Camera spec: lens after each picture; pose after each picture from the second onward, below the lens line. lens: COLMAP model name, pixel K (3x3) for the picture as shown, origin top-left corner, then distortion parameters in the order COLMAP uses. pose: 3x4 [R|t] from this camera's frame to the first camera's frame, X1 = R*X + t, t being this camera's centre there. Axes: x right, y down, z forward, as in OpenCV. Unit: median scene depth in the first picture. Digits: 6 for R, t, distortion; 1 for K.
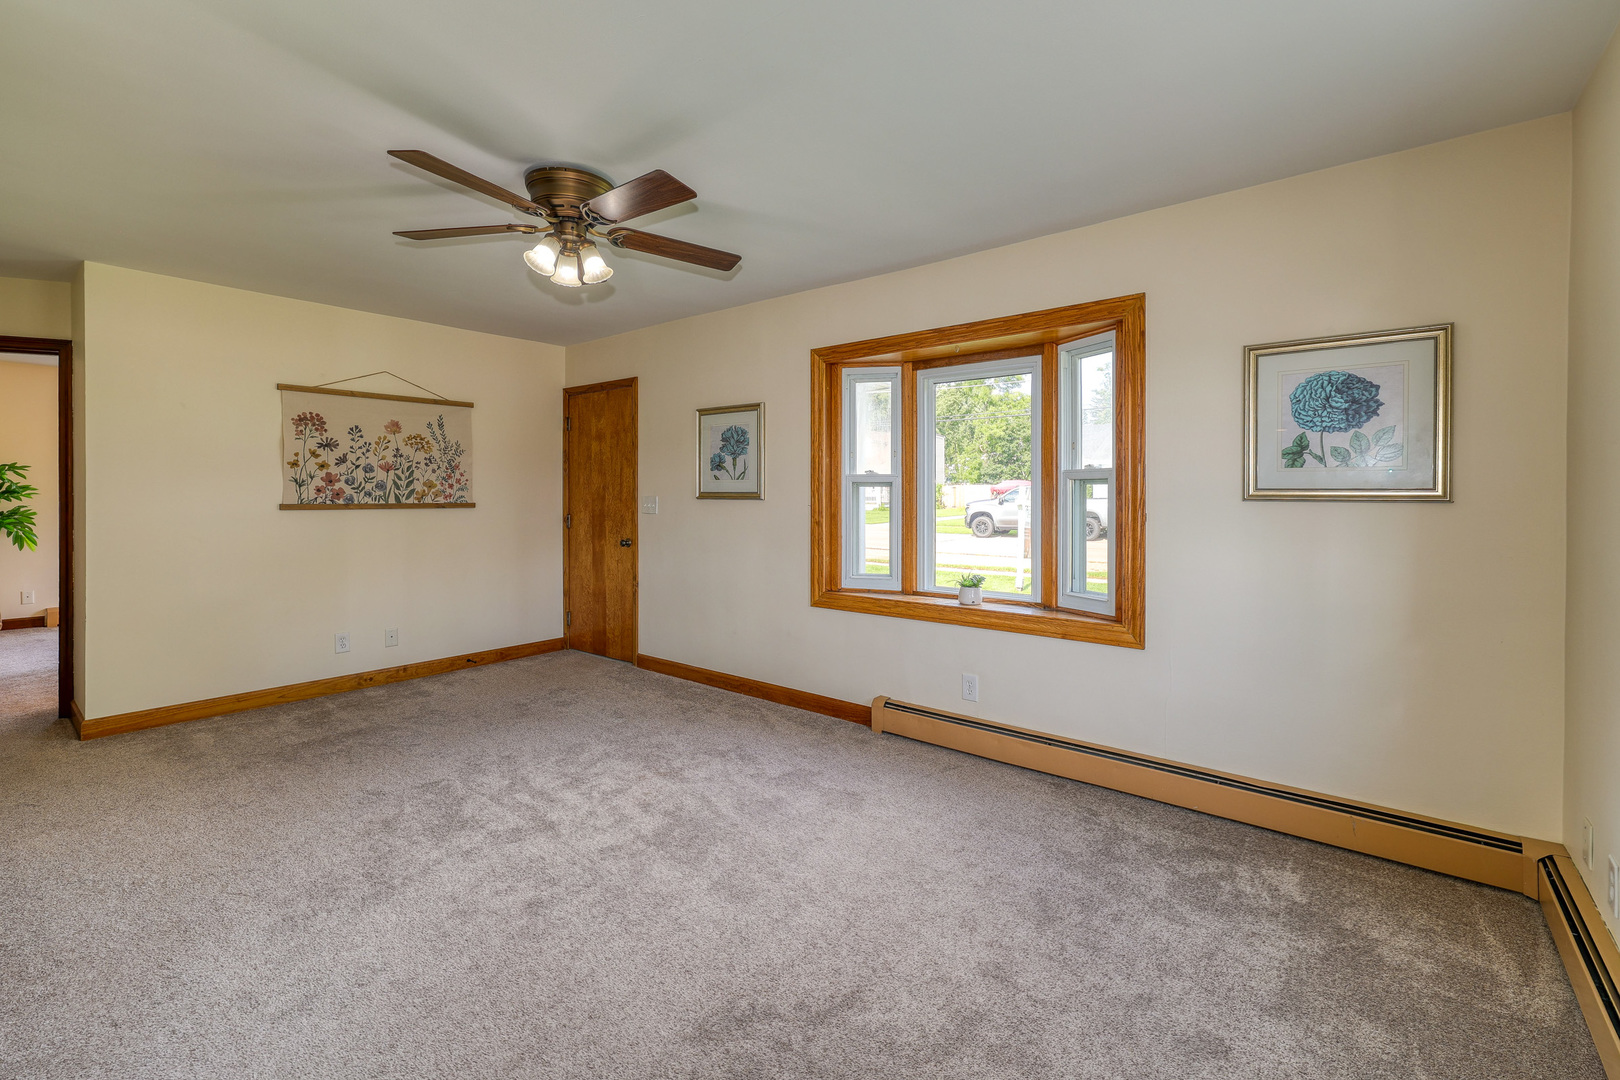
lens RADIAL K [[691.3, 0, 817.1], [0, 691.3, 501.6], [0, 0, 1]] dist [-0.000641, -0.000033]
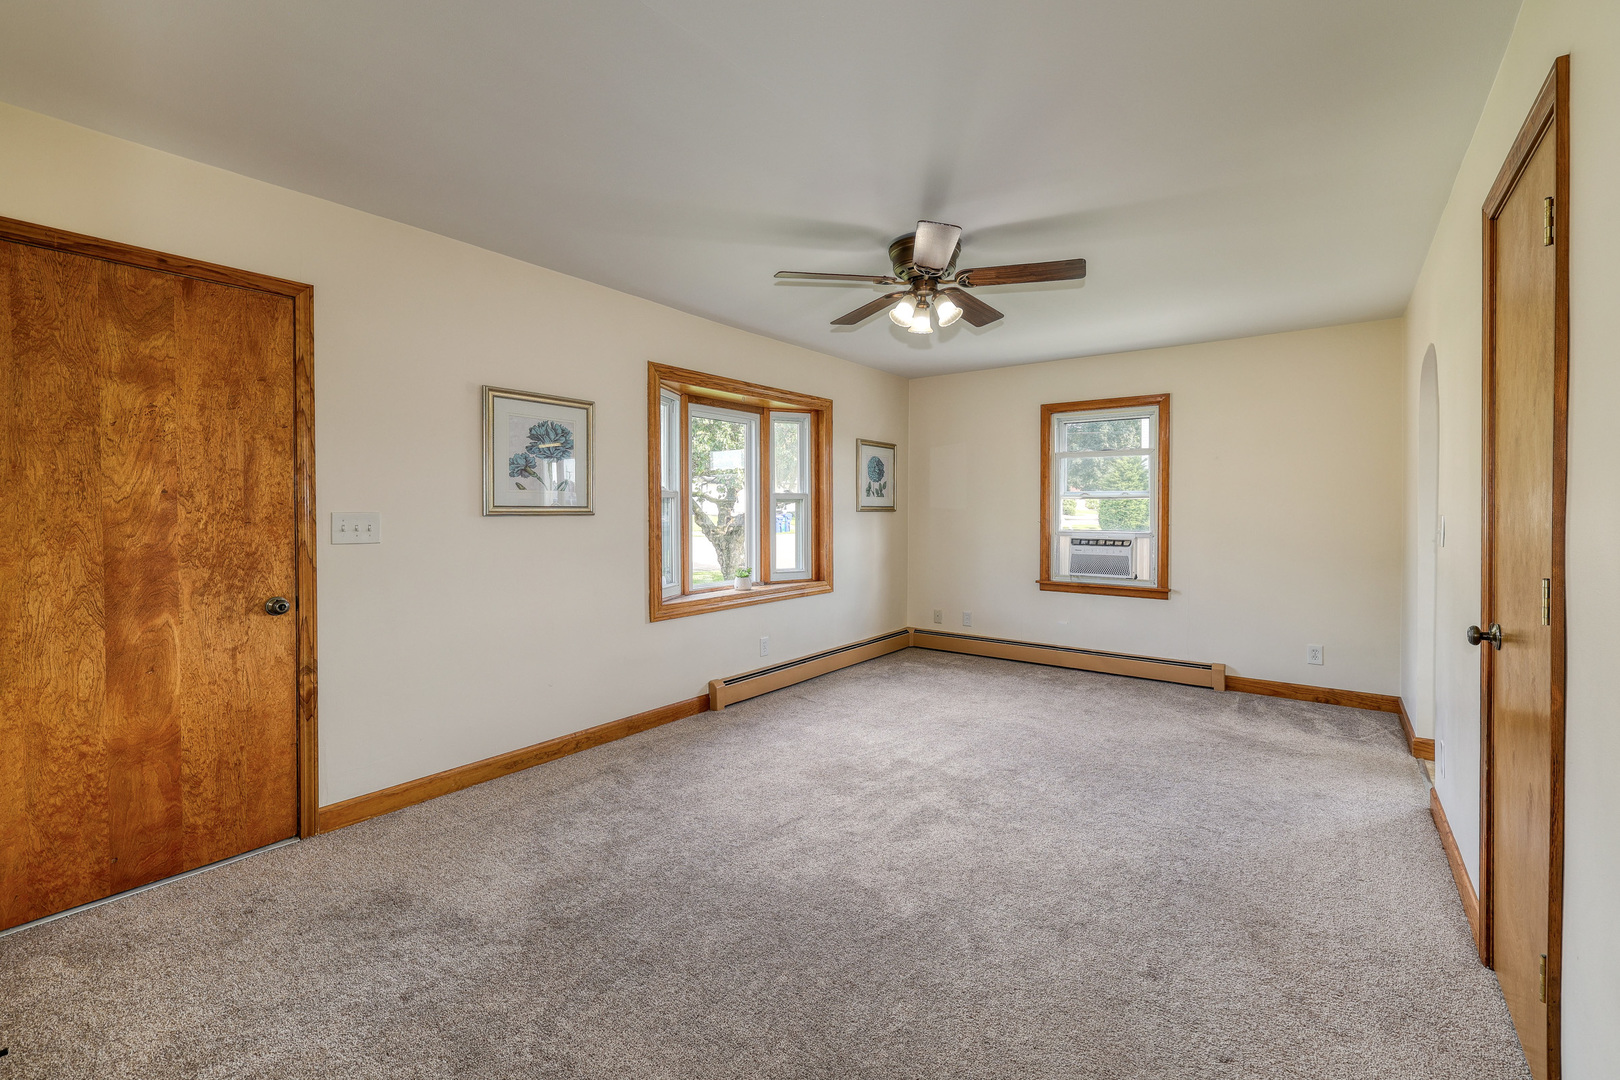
lens RADIAL K [[684.3, 0, 801.3], [0, 684.3, 535.4], [0, 0, 1]] dist [0.001332, 0.000209]
pose [[-0.008786, -0.037055, 0.999275, -0.904049], [0.014042, 0.999210, 0.037177, -0.005730], [-0.999863, 0.014358, -0.008259, 0.727244]]
